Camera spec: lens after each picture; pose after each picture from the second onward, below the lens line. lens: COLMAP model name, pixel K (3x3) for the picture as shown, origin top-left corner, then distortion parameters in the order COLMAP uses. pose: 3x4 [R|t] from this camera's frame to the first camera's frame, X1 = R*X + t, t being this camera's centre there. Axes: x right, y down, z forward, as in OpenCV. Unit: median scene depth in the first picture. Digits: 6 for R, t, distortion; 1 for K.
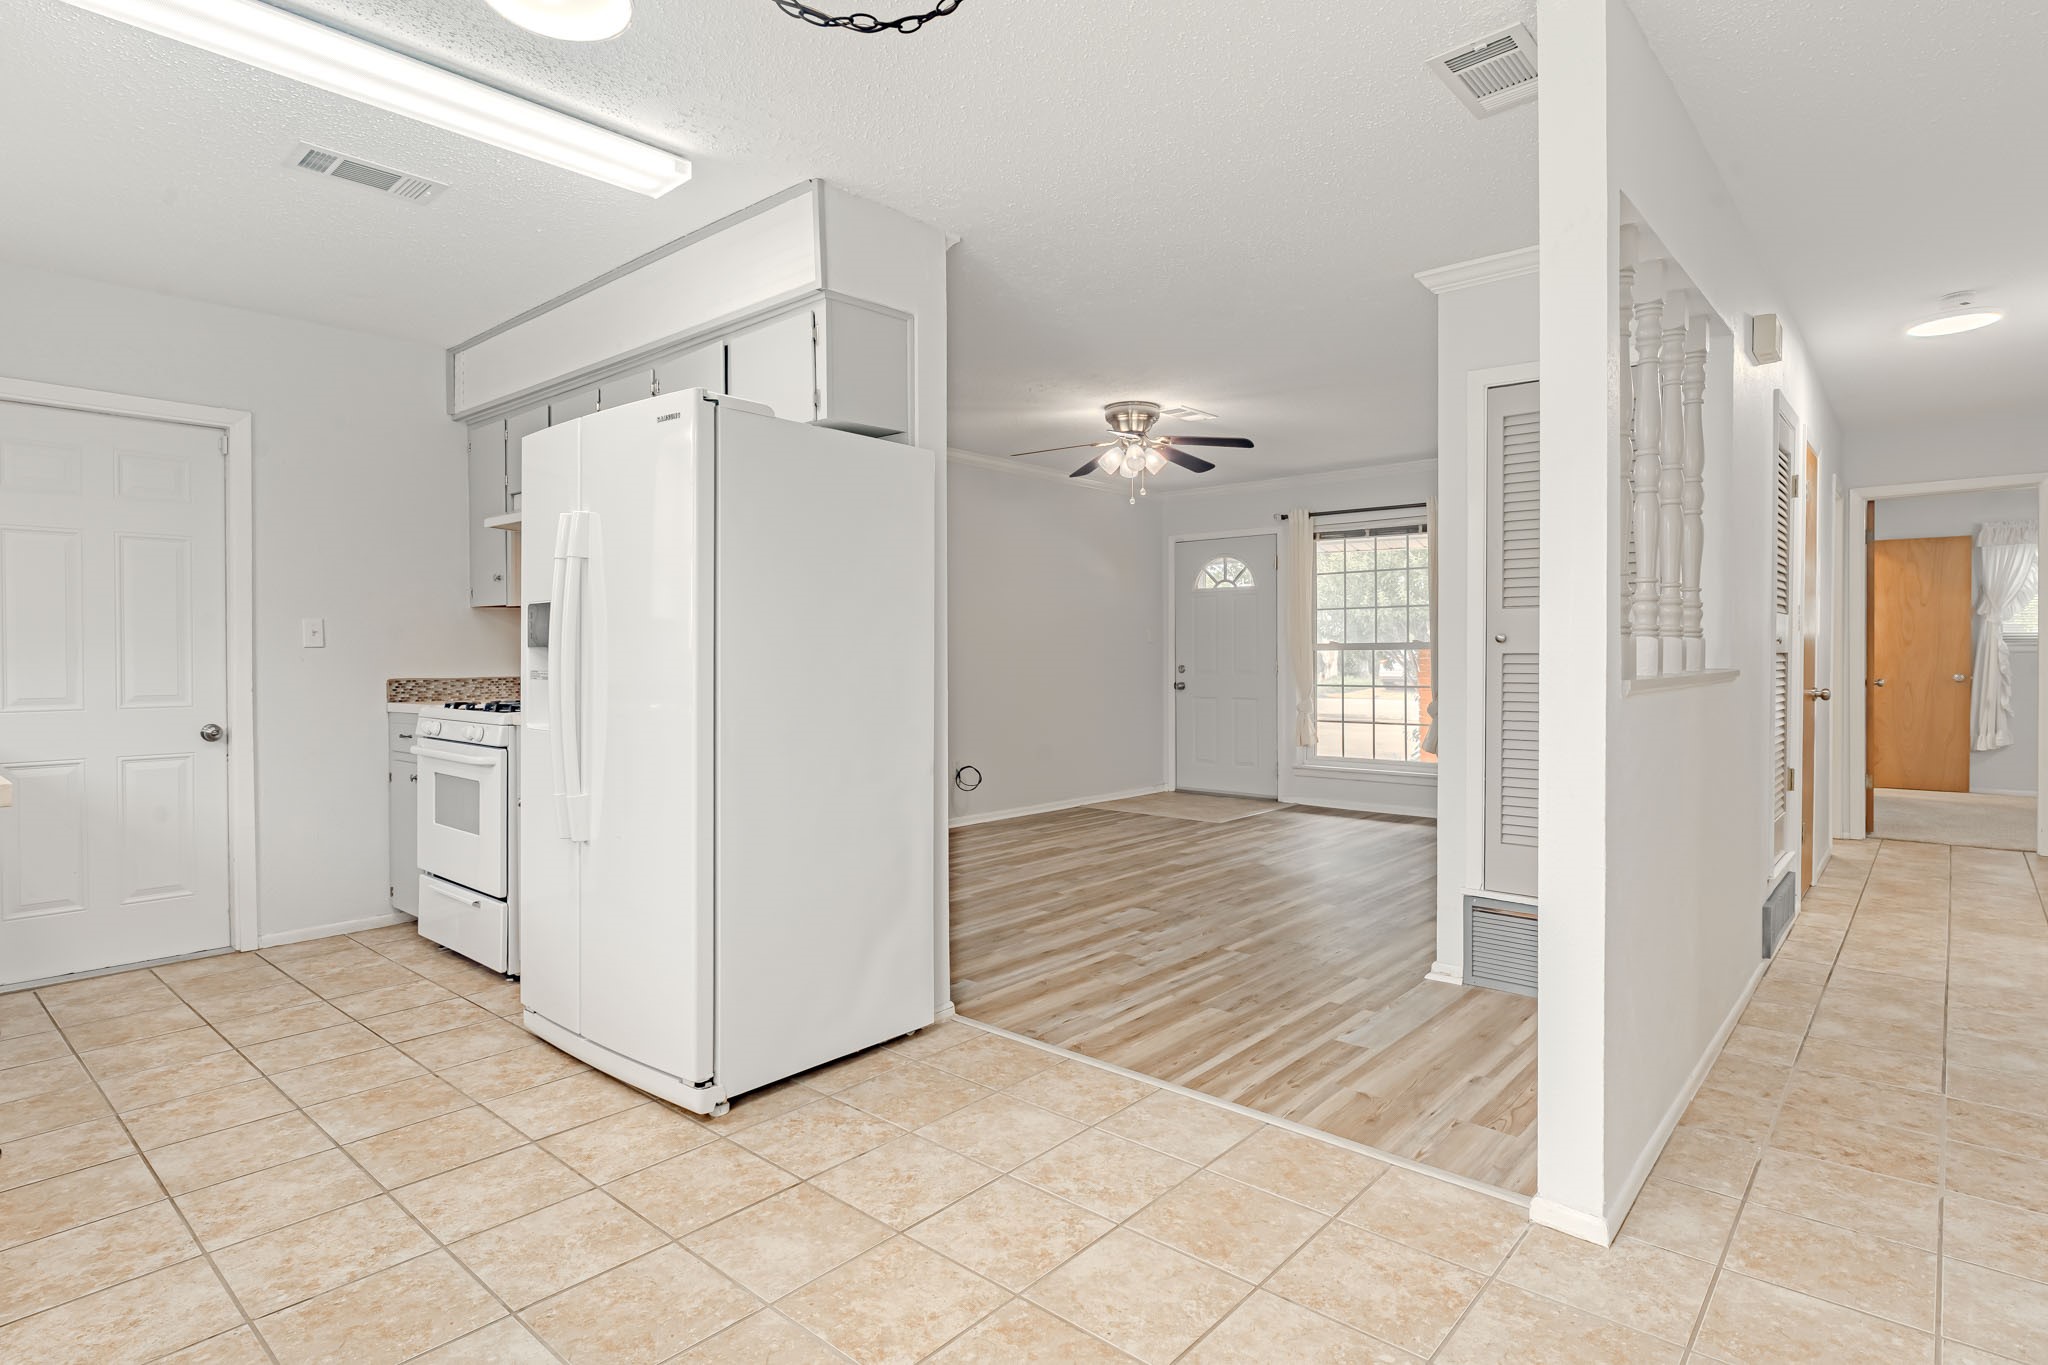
lens RADIAL K [[1020.1, 0, 1015.1], [0, 1020.1, 679.0], [0, 0, 1]] dist [-0.000321, -0.000073]
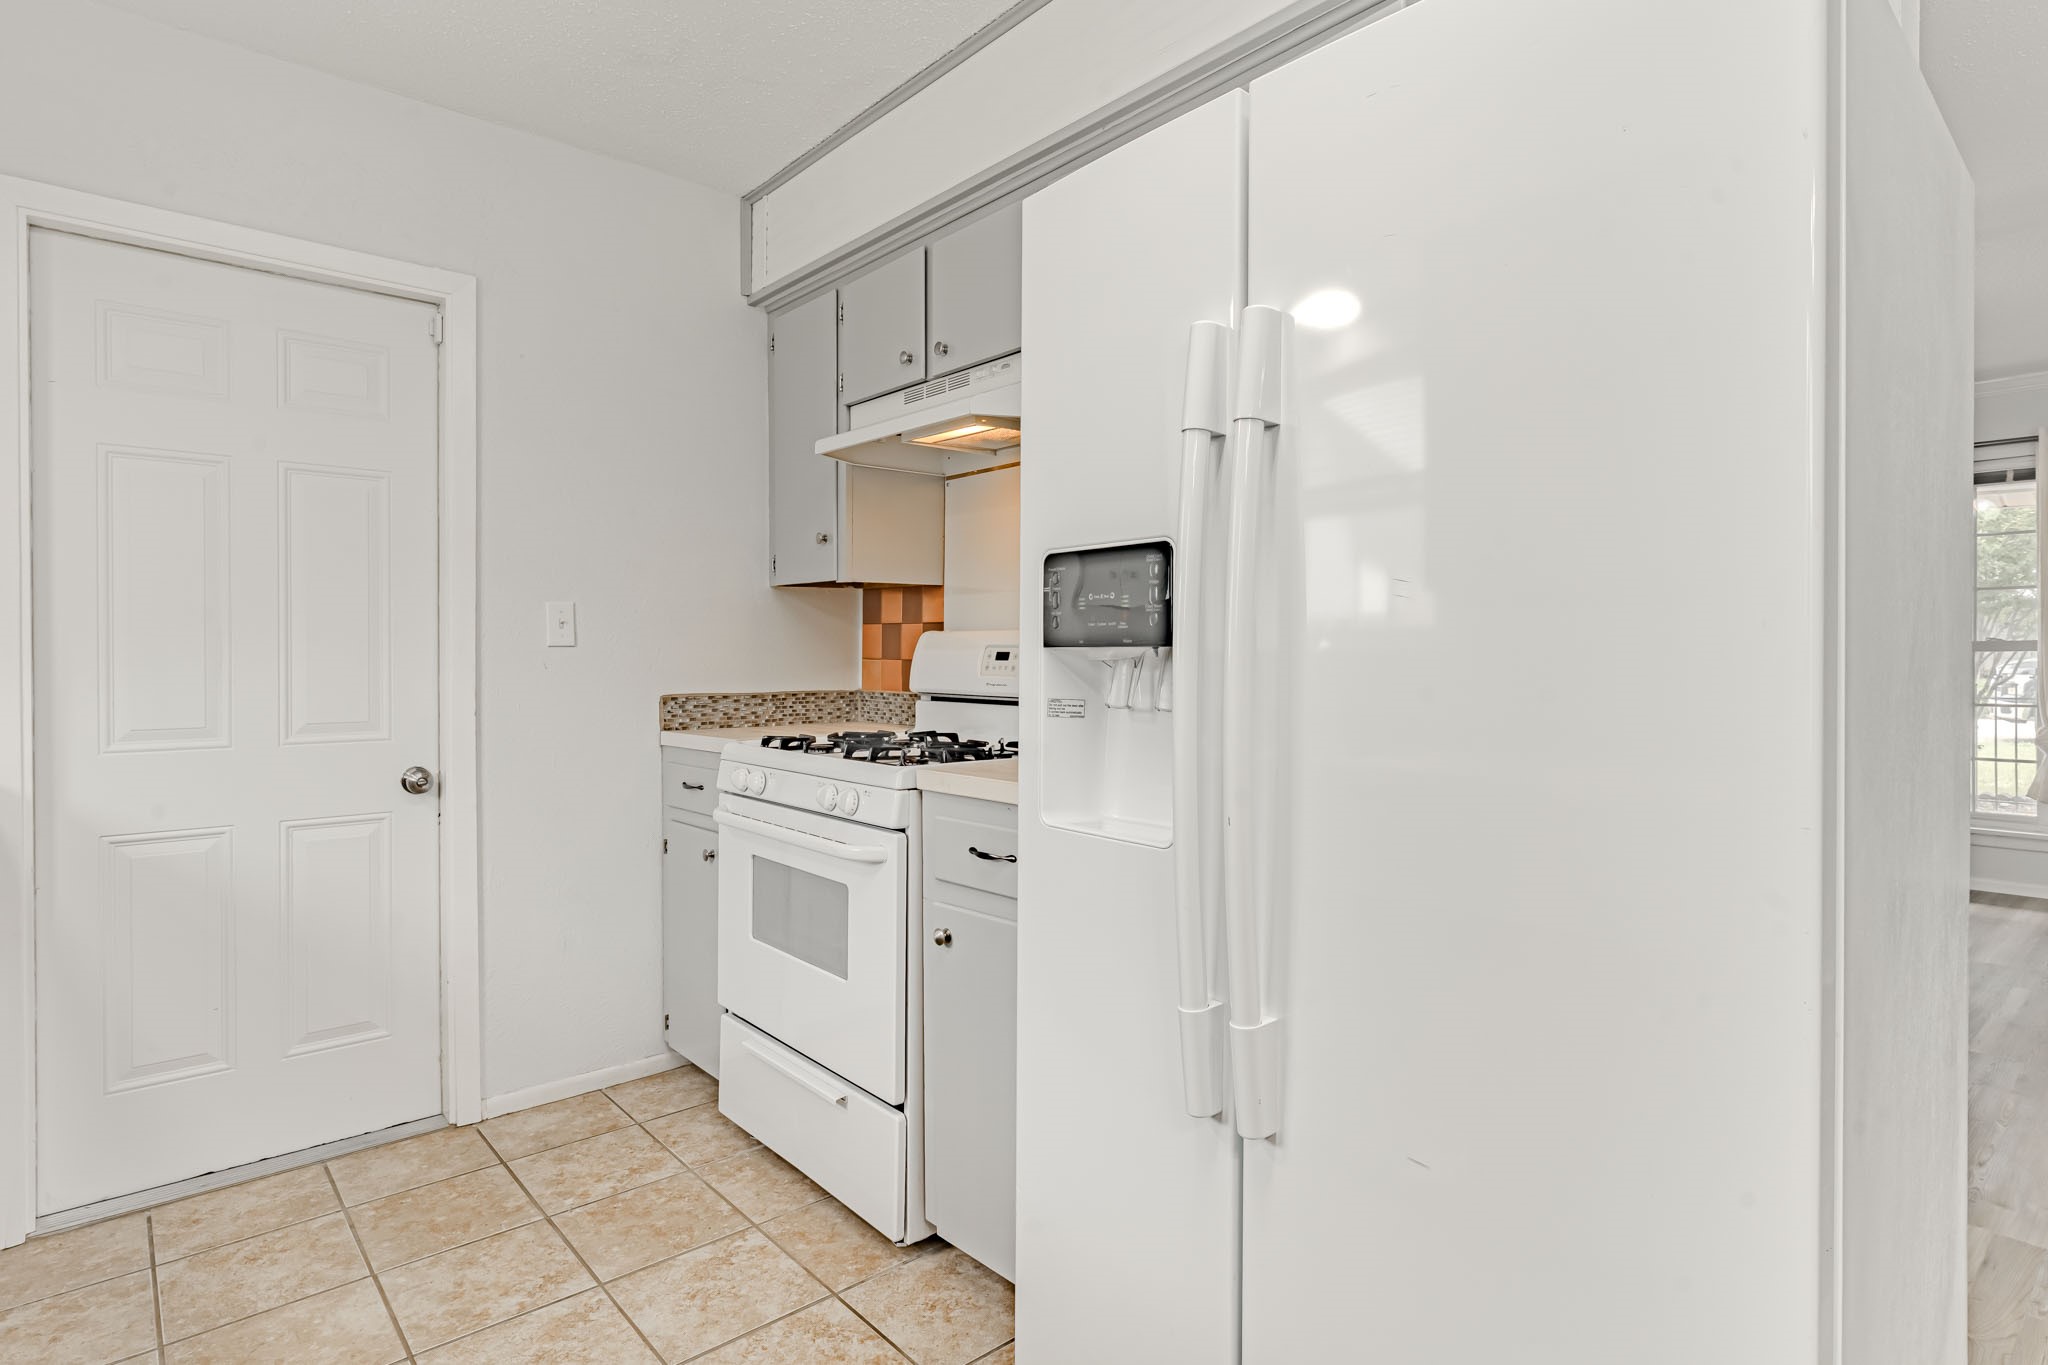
lens RADIAL K [[1051.1, 0, 1021.3], [0, 1051.1, 681.5], [0, 0, 1]] dist [-0.001761, 0.000587]
pose [[0.989569, 0.005741, -0.143944, -0.317454], [-0.005589, 0.999983, 0.001459, -0.012022], [0.143950, -0.000640, 0.989585, 0.401671]]
